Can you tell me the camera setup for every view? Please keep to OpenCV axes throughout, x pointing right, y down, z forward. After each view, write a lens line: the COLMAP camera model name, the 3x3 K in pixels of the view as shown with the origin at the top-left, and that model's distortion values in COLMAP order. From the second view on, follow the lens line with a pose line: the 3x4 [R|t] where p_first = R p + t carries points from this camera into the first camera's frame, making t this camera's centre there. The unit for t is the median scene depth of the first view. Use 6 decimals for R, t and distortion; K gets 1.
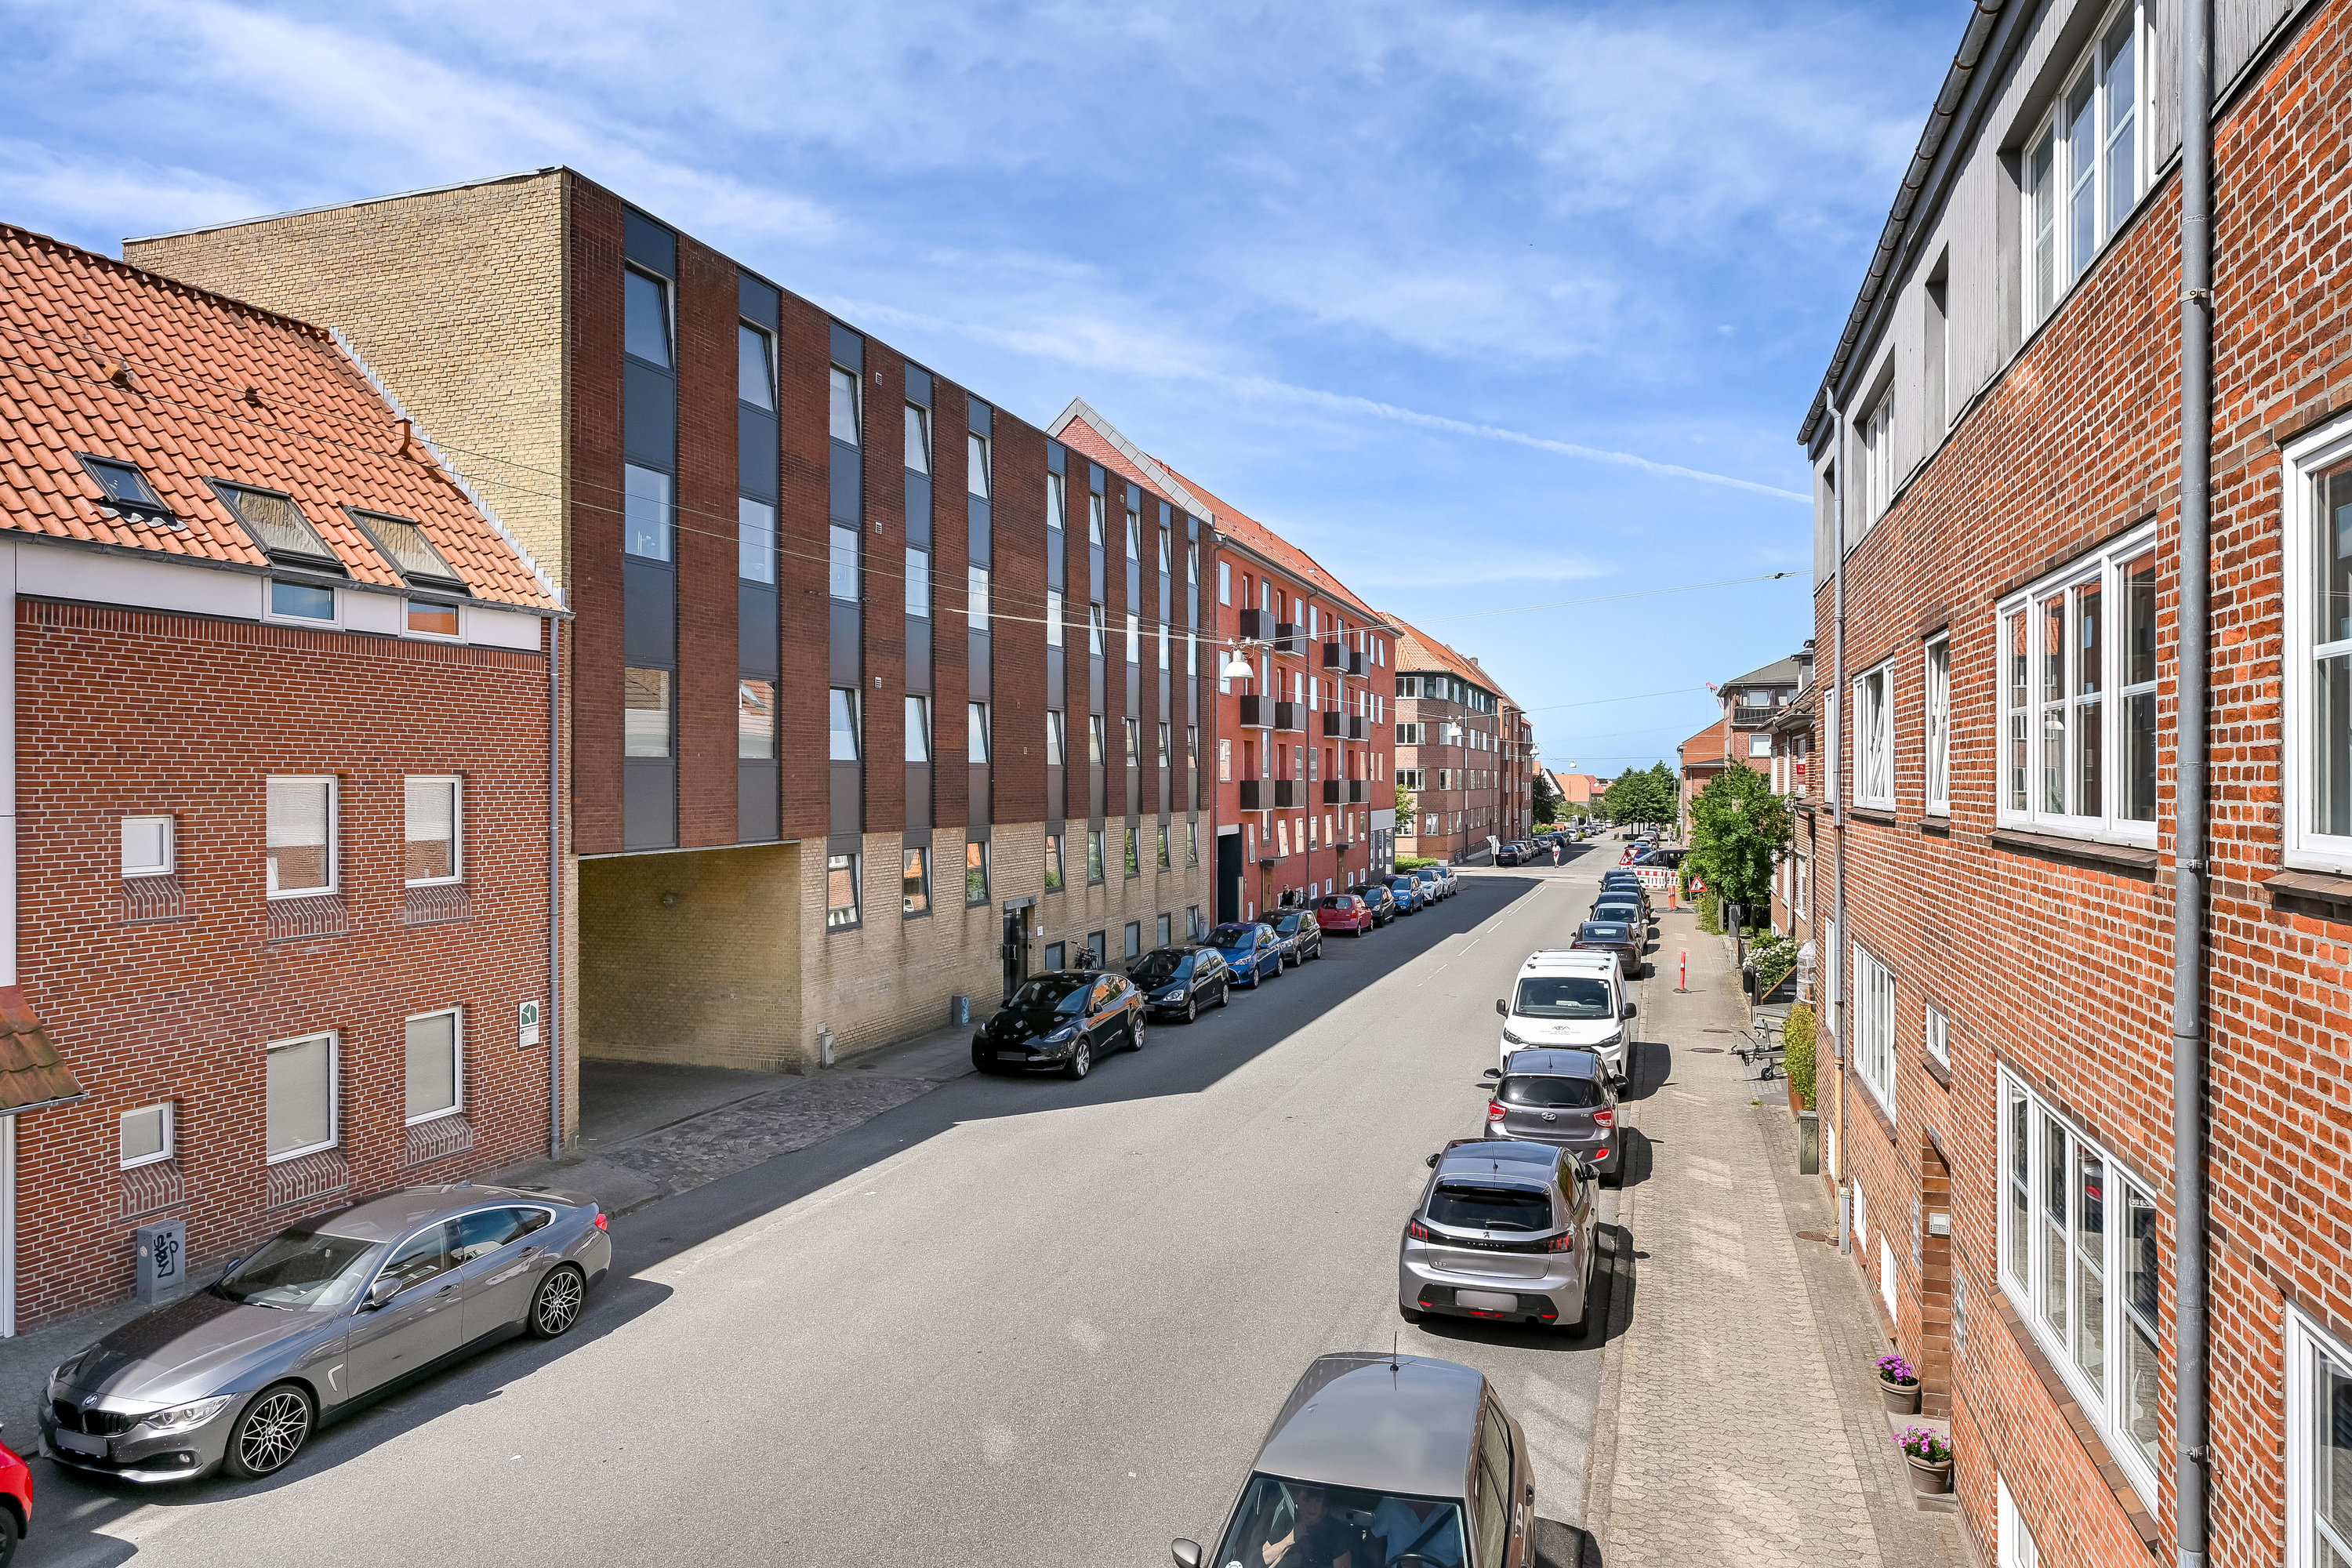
lens RADIAL K [[1460.0, 0, 1176.0], [0, 1460.0, 784.0], [0, 0, 1]] dist [0.001373, 0.000311]
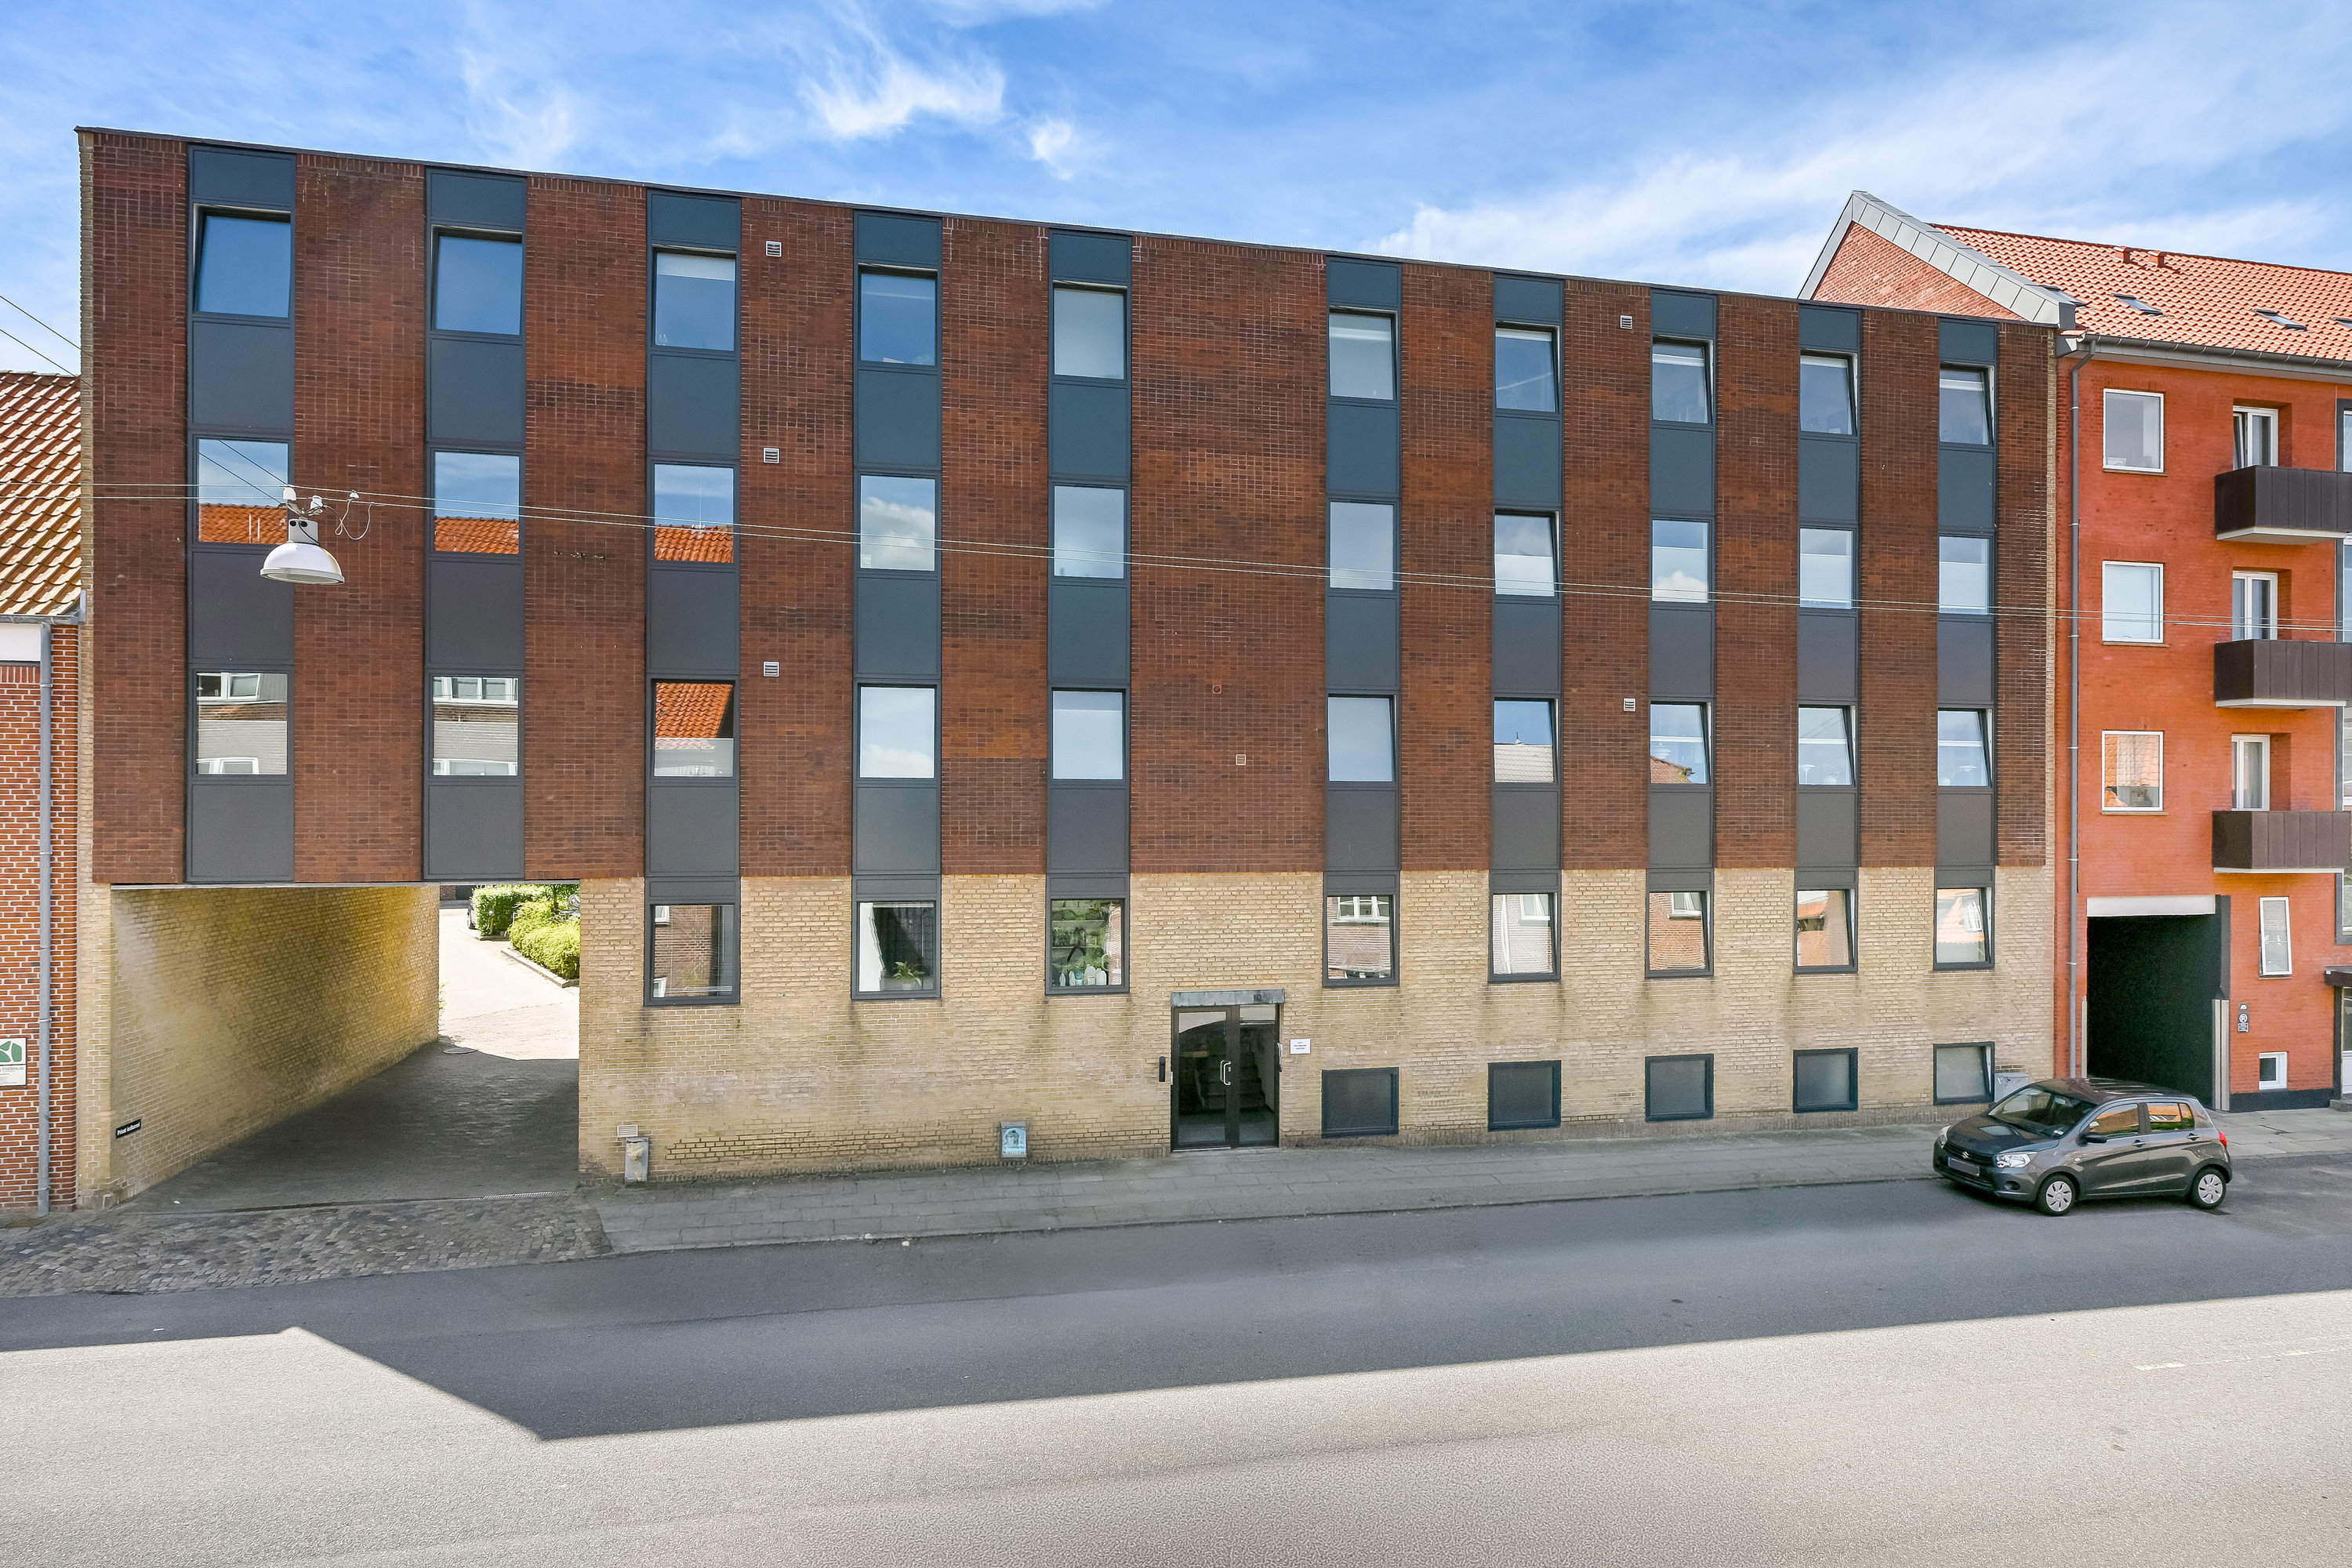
lens RADIAL K [[973.5, 0, 1175.9], [0, 973.5, 799.9], [0, 0, 1]] dist [0.002355, 0.000087]
pose [[0.466228, 0.002483, -0.884661, 0.177945], [-0.008435, 0.999963, -0.001639, -0.003249], [0.884624, 0.008226, 0.466232, 0.534912]]
